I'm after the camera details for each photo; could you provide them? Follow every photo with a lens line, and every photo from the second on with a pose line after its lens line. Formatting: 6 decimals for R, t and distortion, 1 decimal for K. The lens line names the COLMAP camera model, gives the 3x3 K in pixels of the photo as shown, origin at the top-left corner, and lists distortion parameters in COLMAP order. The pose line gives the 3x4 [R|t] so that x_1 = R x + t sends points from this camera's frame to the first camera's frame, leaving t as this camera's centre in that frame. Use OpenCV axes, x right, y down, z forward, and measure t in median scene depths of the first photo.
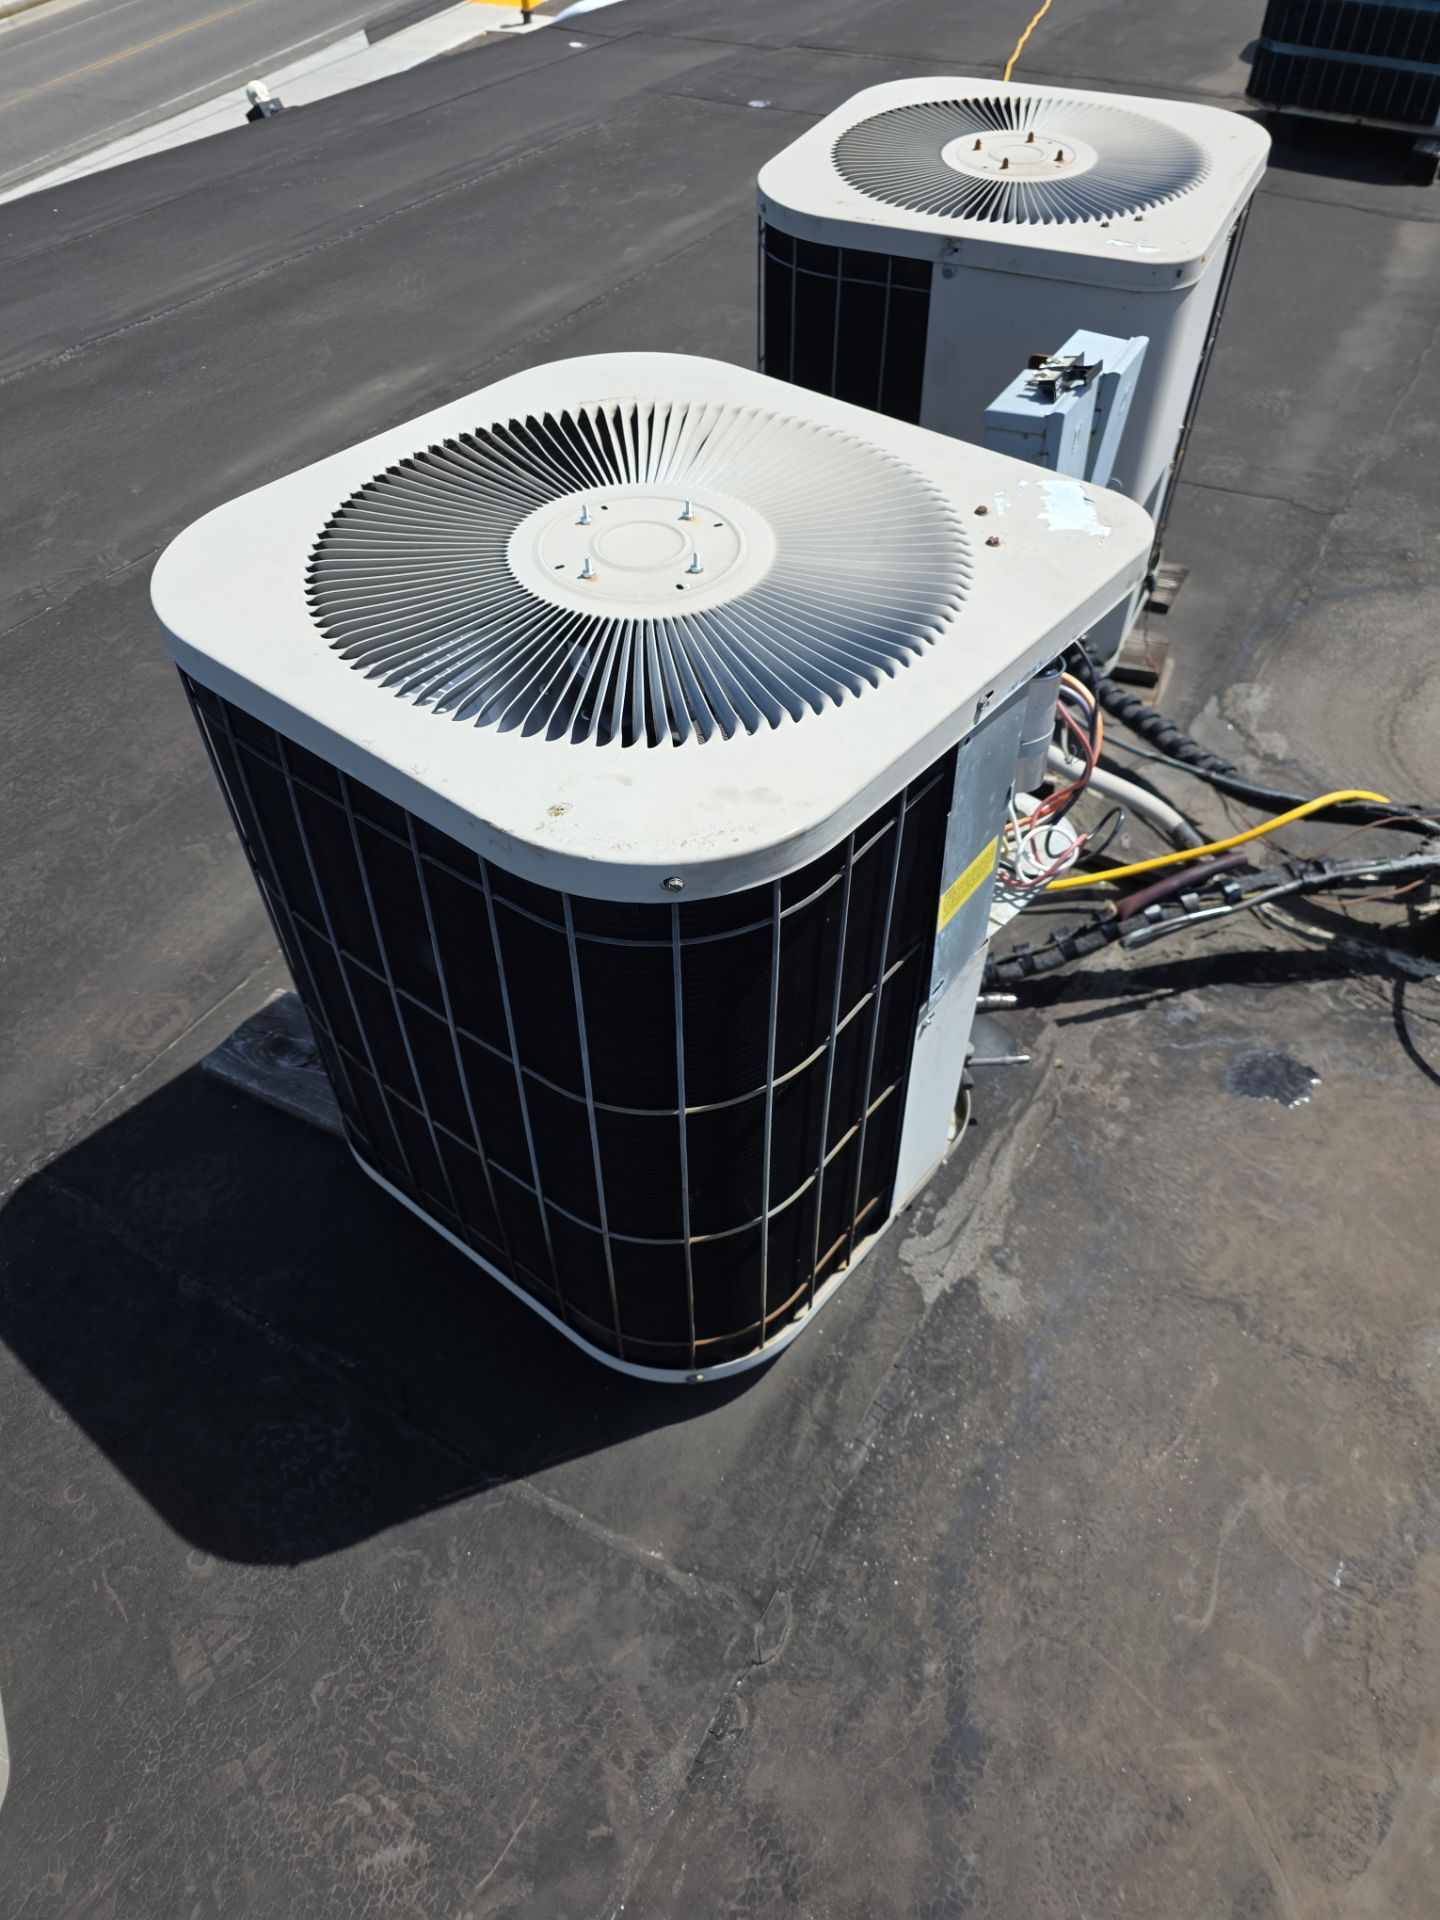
lens RADIAL K [[1308.5, 0, 725.5], [0, 1308.5, 965.0], [0, 0, 1]] dist [0.045030, -0.049311]
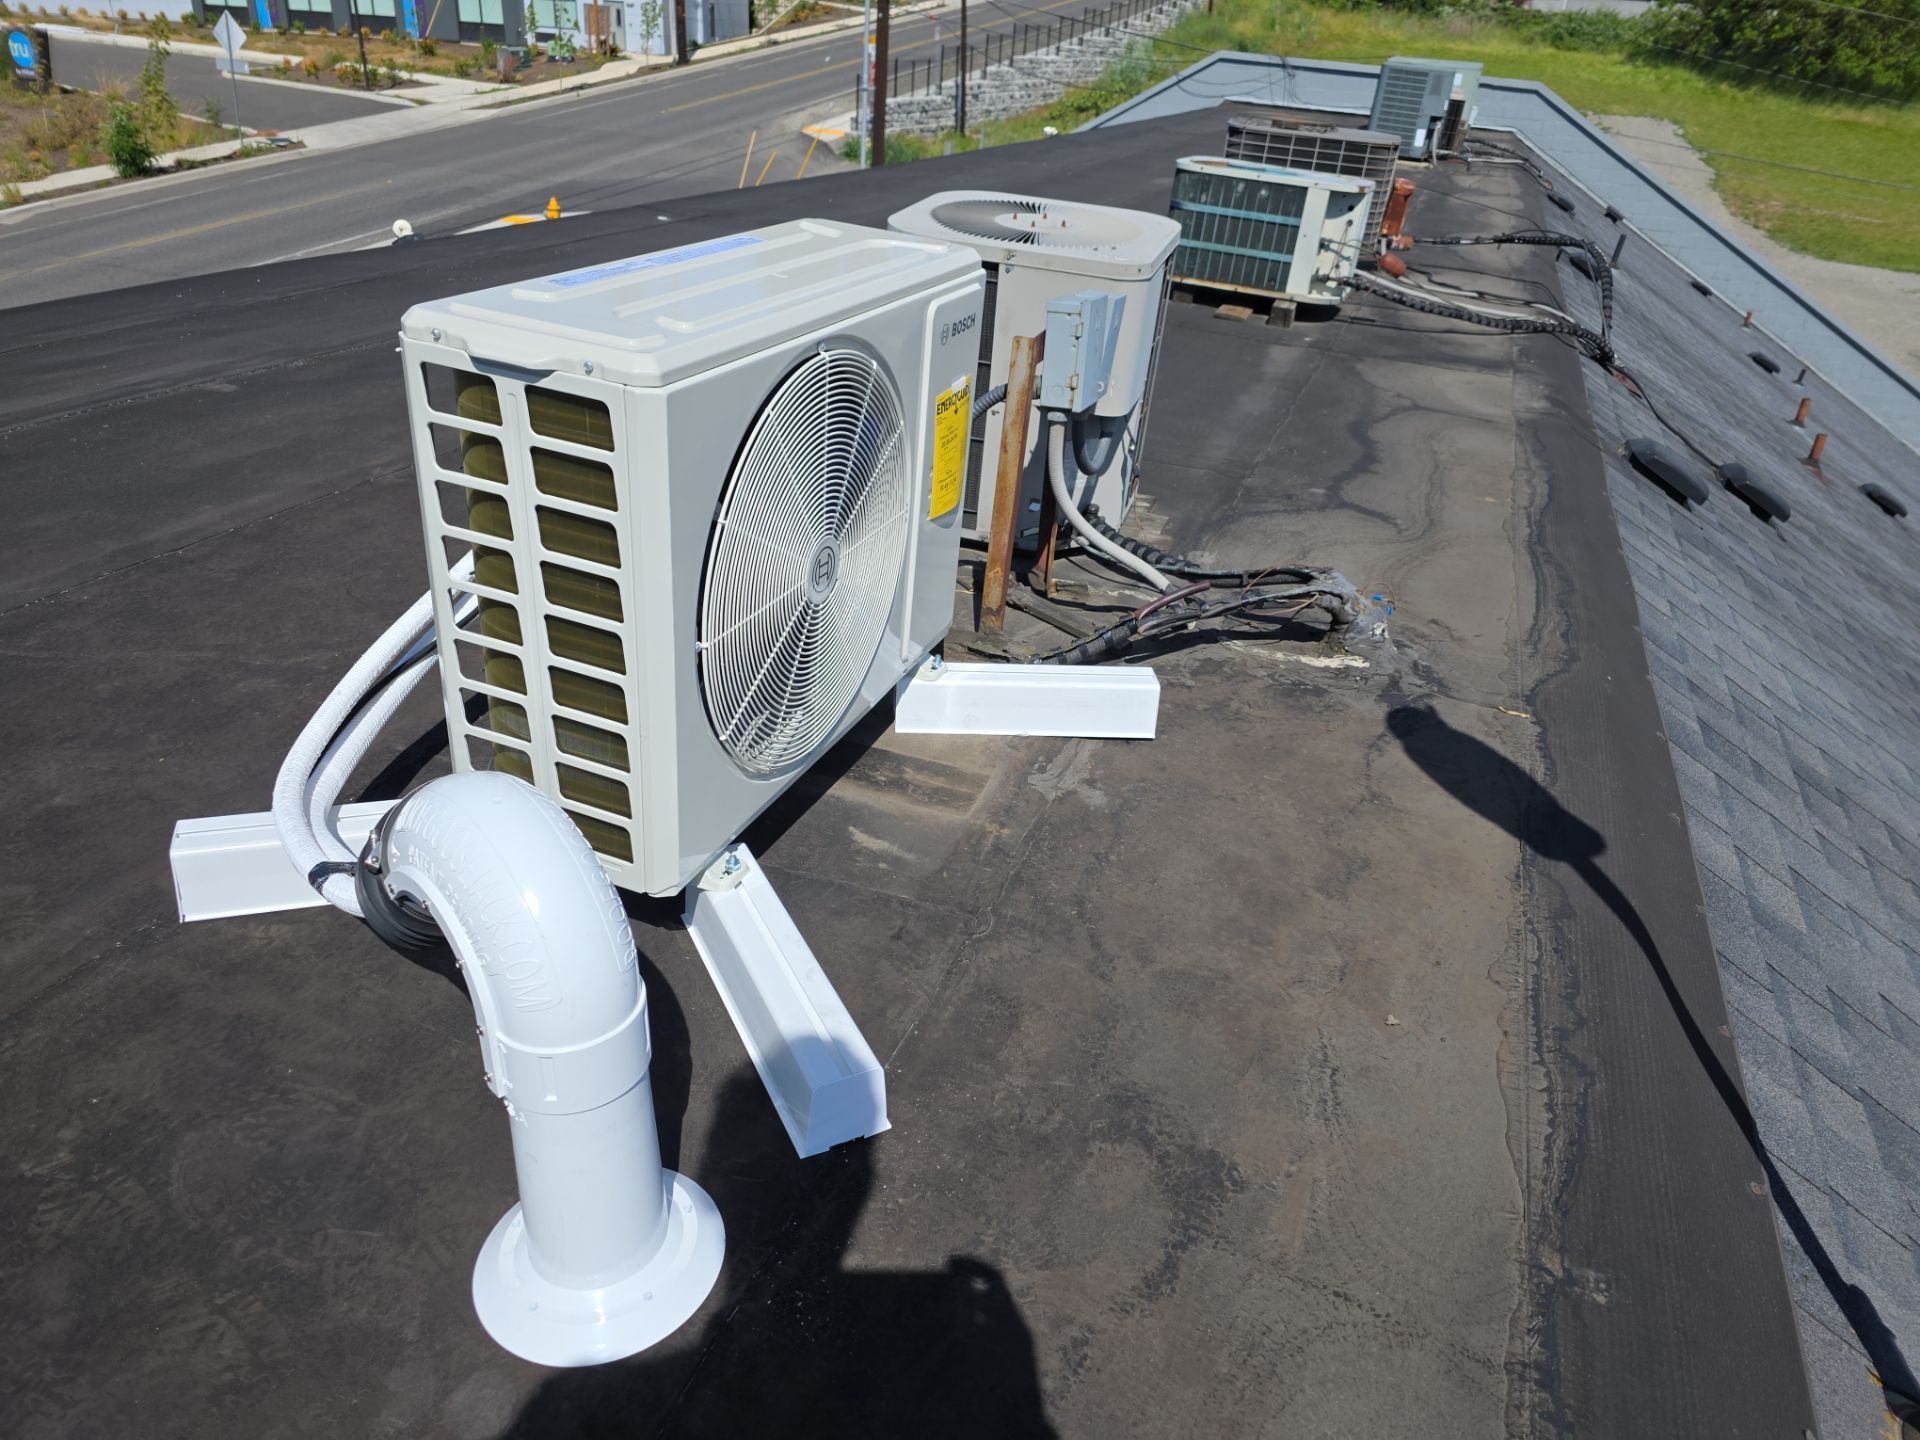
lens RADIAL K [[1280.9, 0, 959.3], [0, 1280.9, 719.1], [0, 0, 1]] dist [0.065978, -0.064784]
pose [[0.983335, 0.000337, 0.181800, -0.132498], [0.050682, 0.959845, -0.275915, 0.329883], [-0.174593, 0.280531, 0.943832, -0.265254]]
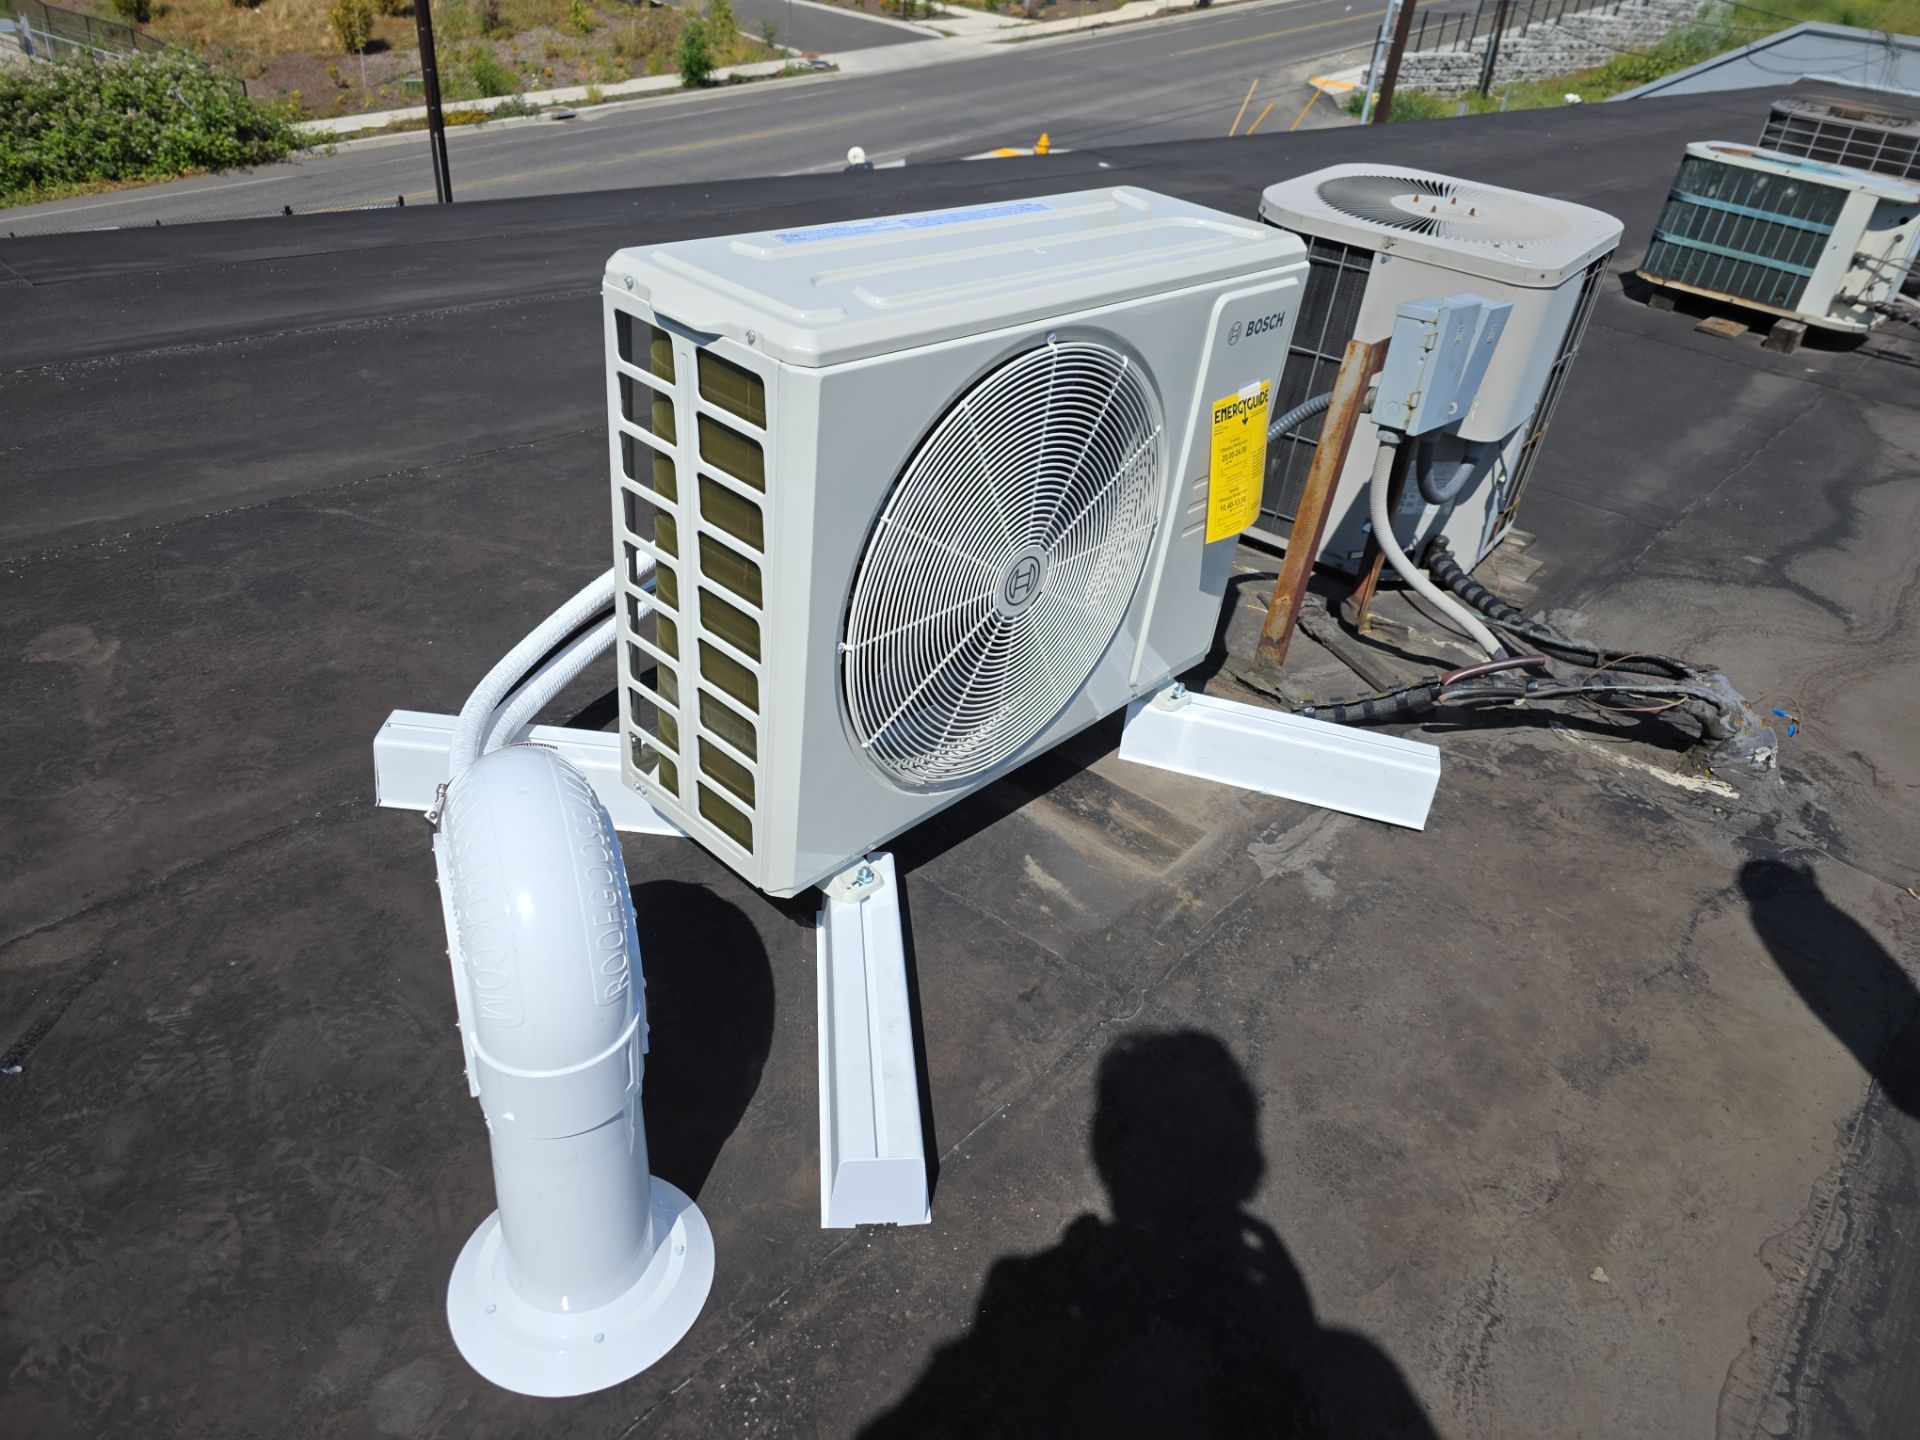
lens RADIAL K [[1286.9, 0, 958.6], [0, 1286.9, 693.7], [0, 0, 1]] dist [0.056945, -0.055610]
pose [[0.974002, 0.198936, -0.108370, -0.028091], [-0.219495, 0.947093, -0.234171, 0.260856], [0.056051, 0.251870, 0.966136, -0.211083]]
